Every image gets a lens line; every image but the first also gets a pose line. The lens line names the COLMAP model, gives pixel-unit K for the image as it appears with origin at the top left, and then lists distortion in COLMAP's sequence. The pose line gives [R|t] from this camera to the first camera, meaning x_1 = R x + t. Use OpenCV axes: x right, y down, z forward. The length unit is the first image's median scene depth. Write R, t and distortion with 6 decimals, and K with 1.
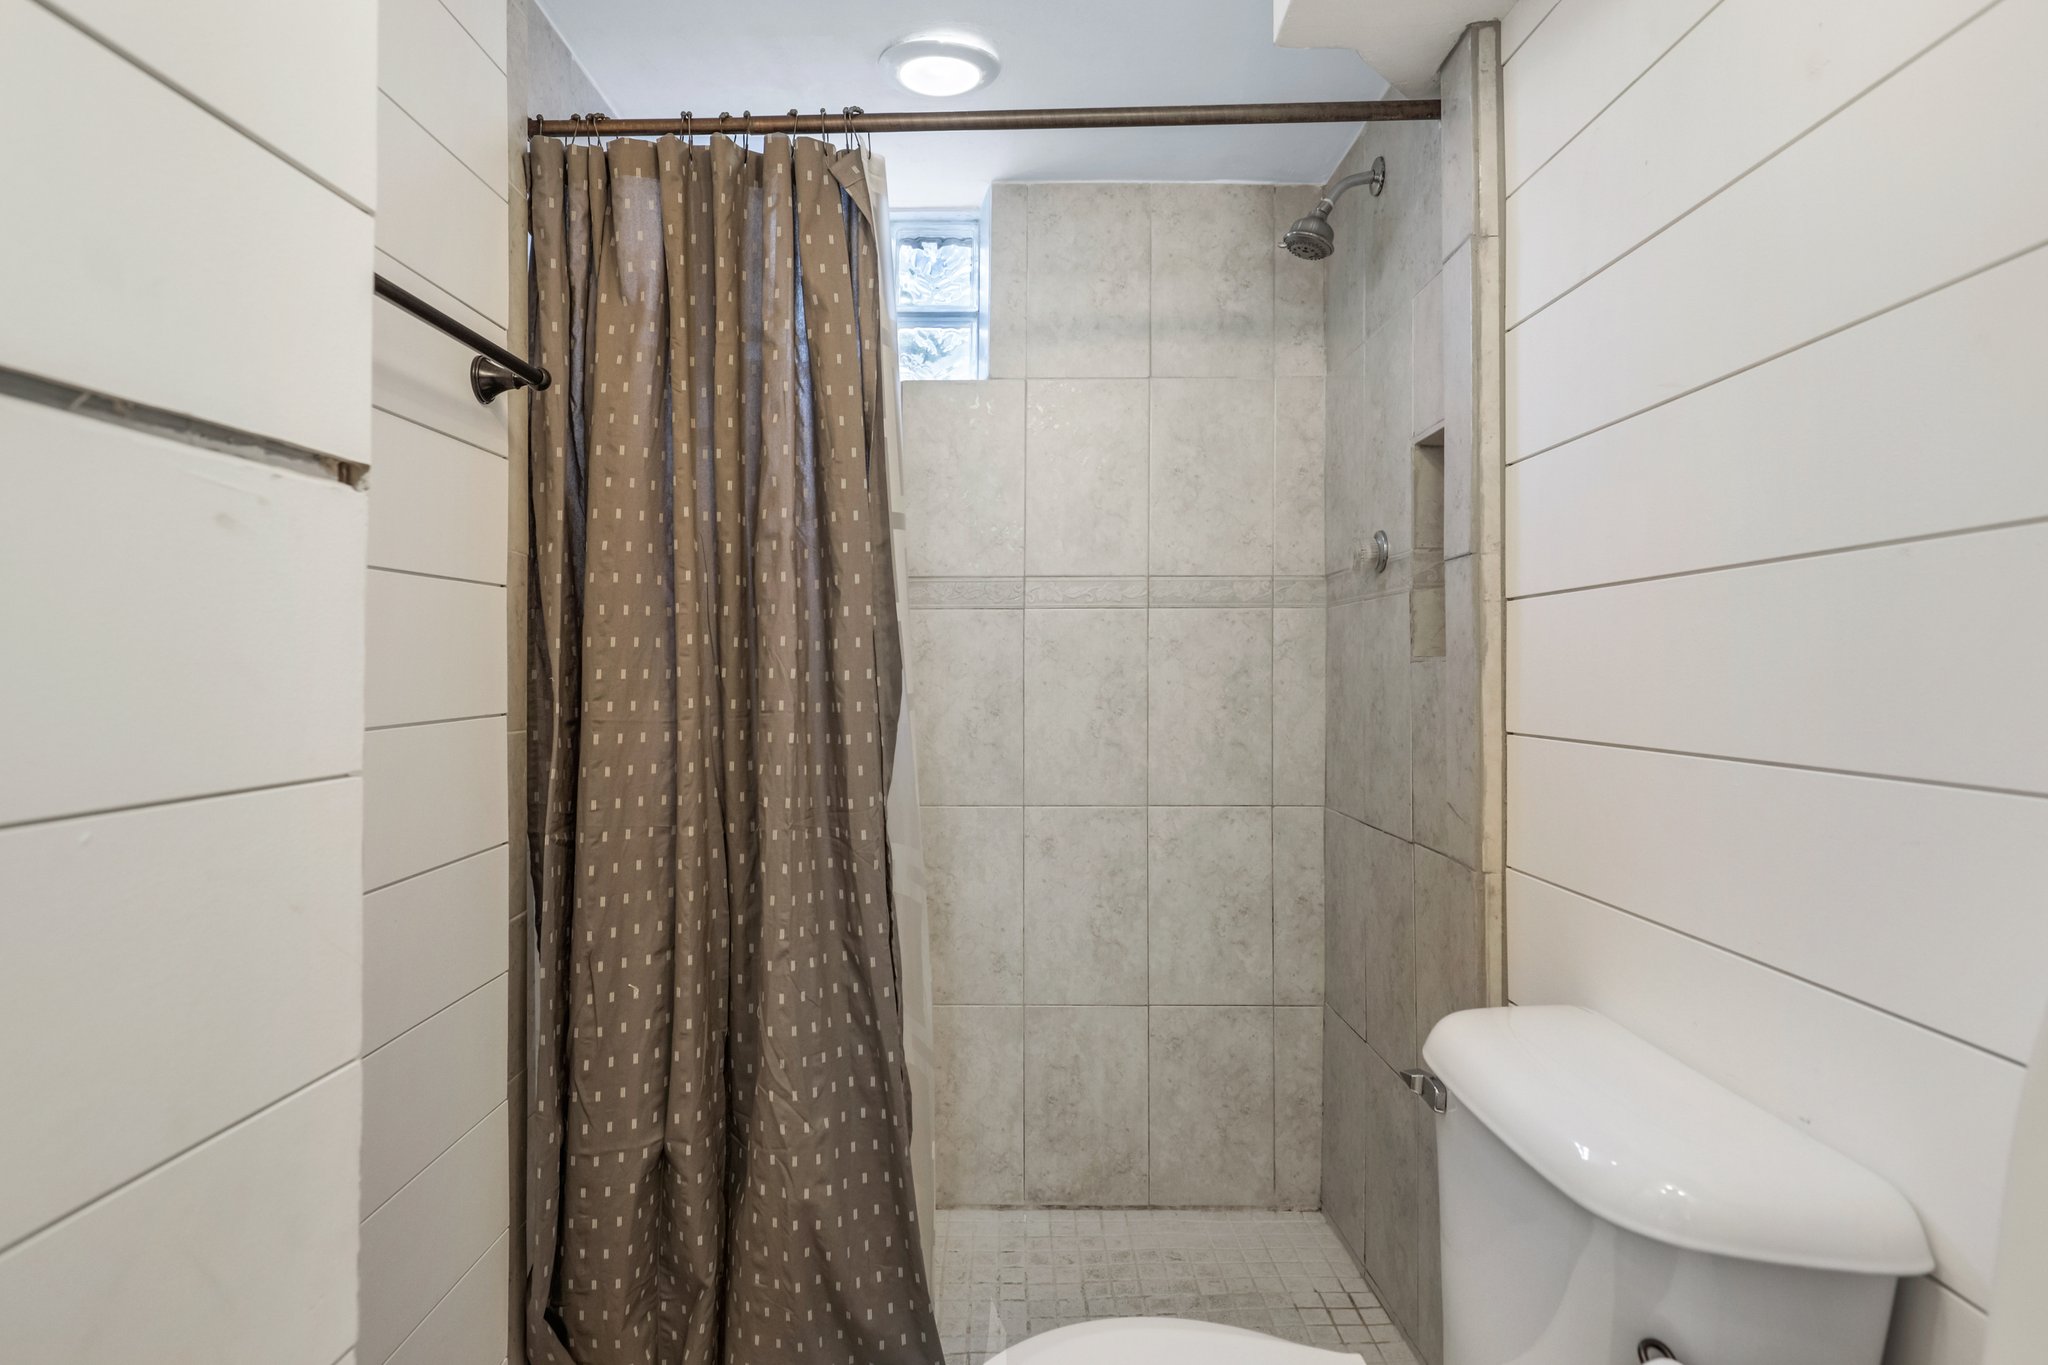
lens RADIAL K [[1183.9, 0, 1021.5], [0, 1183.9, 682.4], [0, 0, 1]] dist [0.002698, -0.000066]
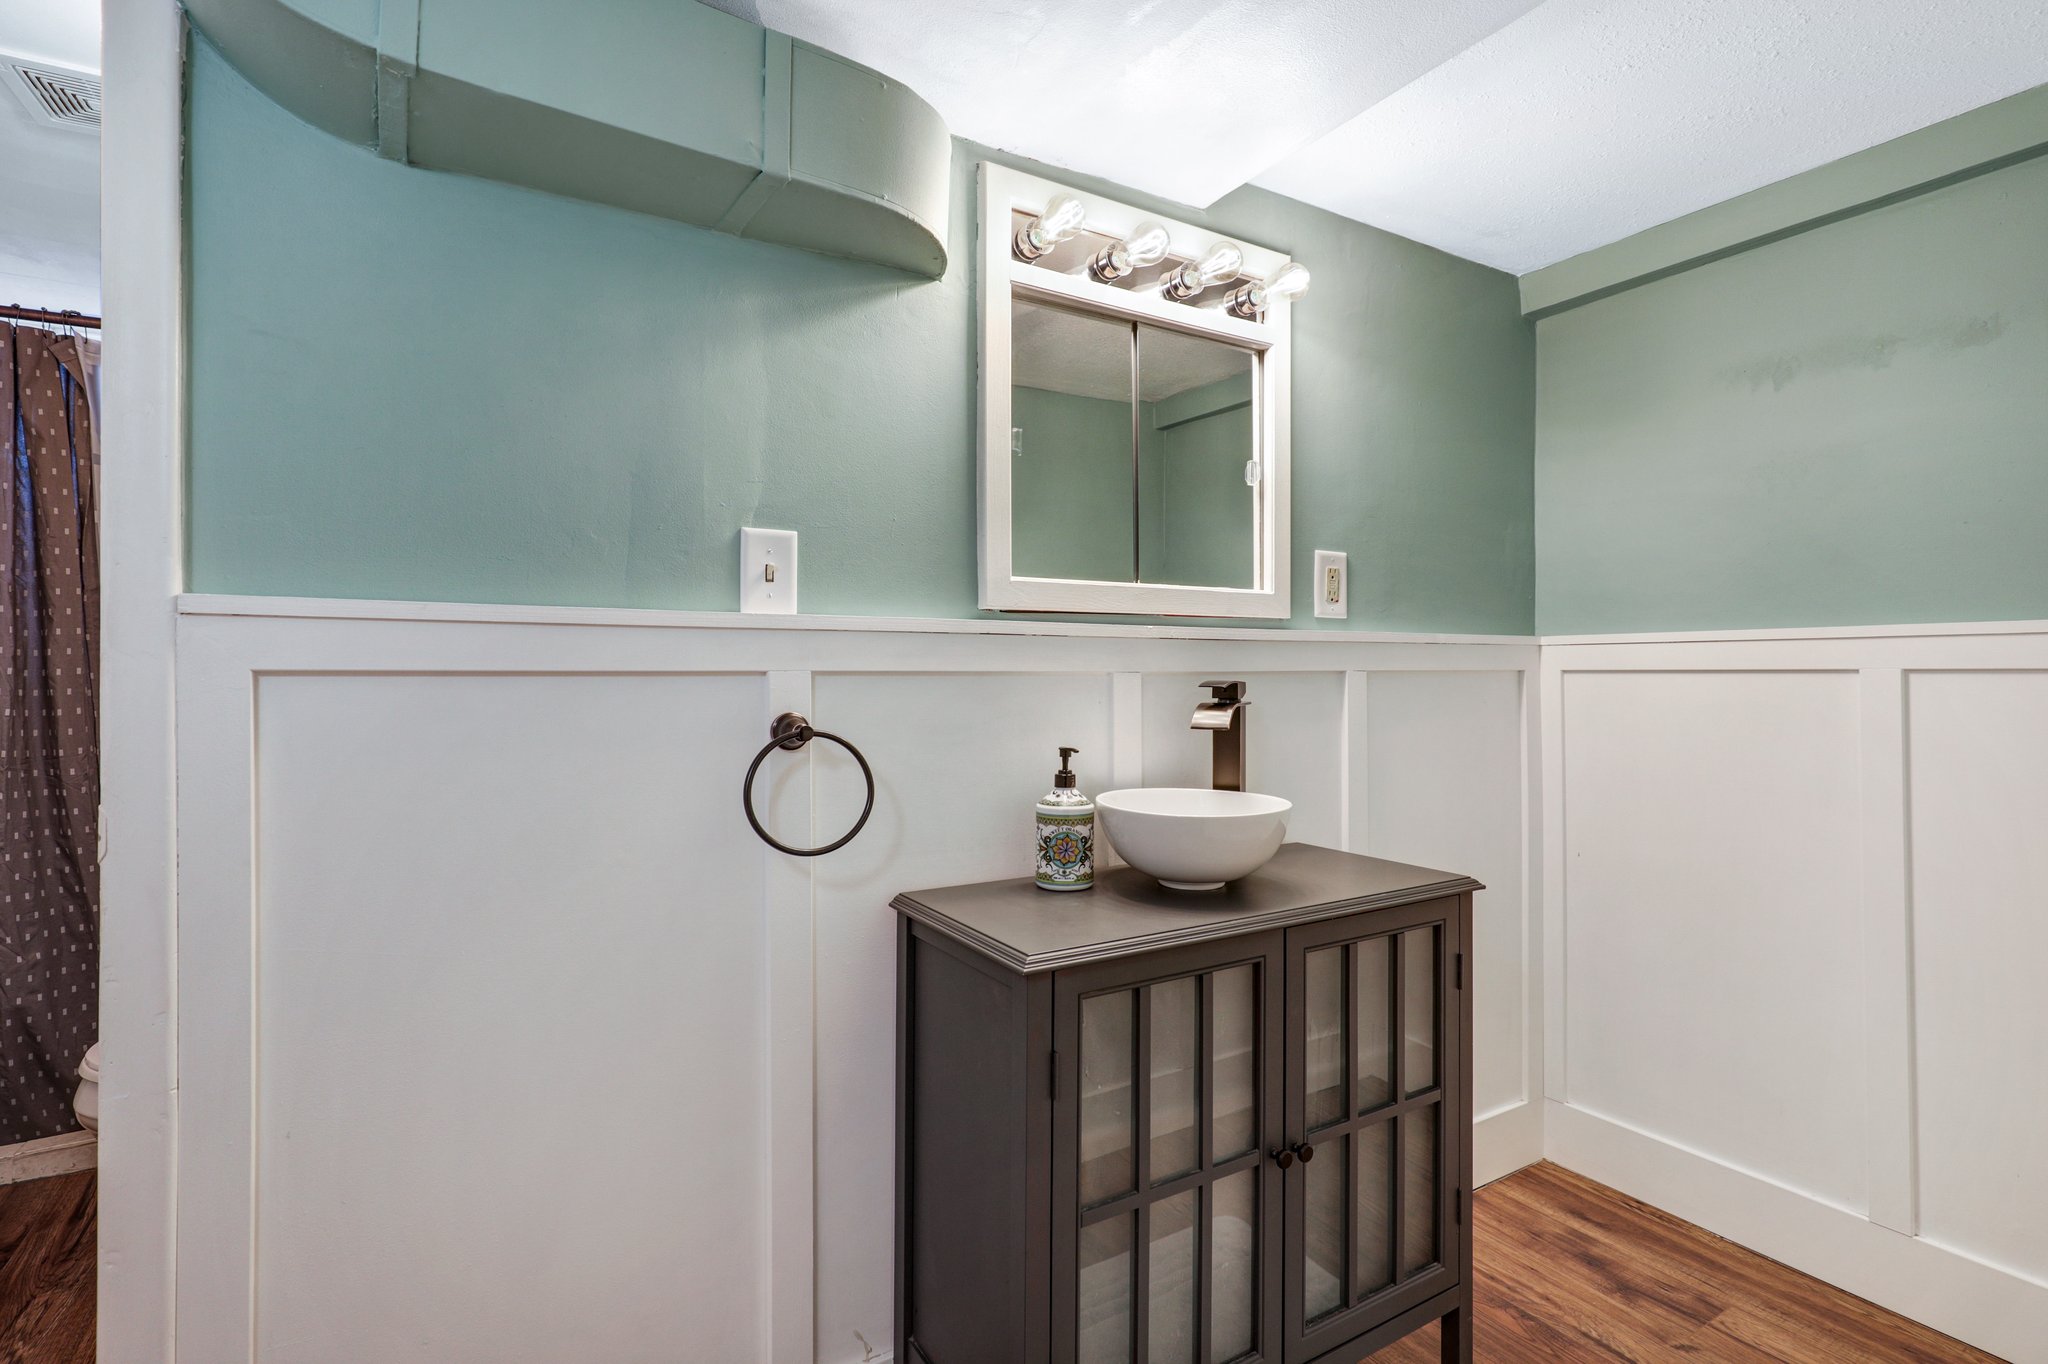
lens RADIAL K [[930.5, 0, 1024.6], [0, 930.5, 663.8], [0, 0, 1]] dist [-0.001612, 0.000070]
pose [[0.835231, 0.003729, 0.549887, 0.244655], [-0.000152, 0.999979, -0.006551, -0.008930], [-0.549900, 0.005388, 0.835213, -0.739135]]
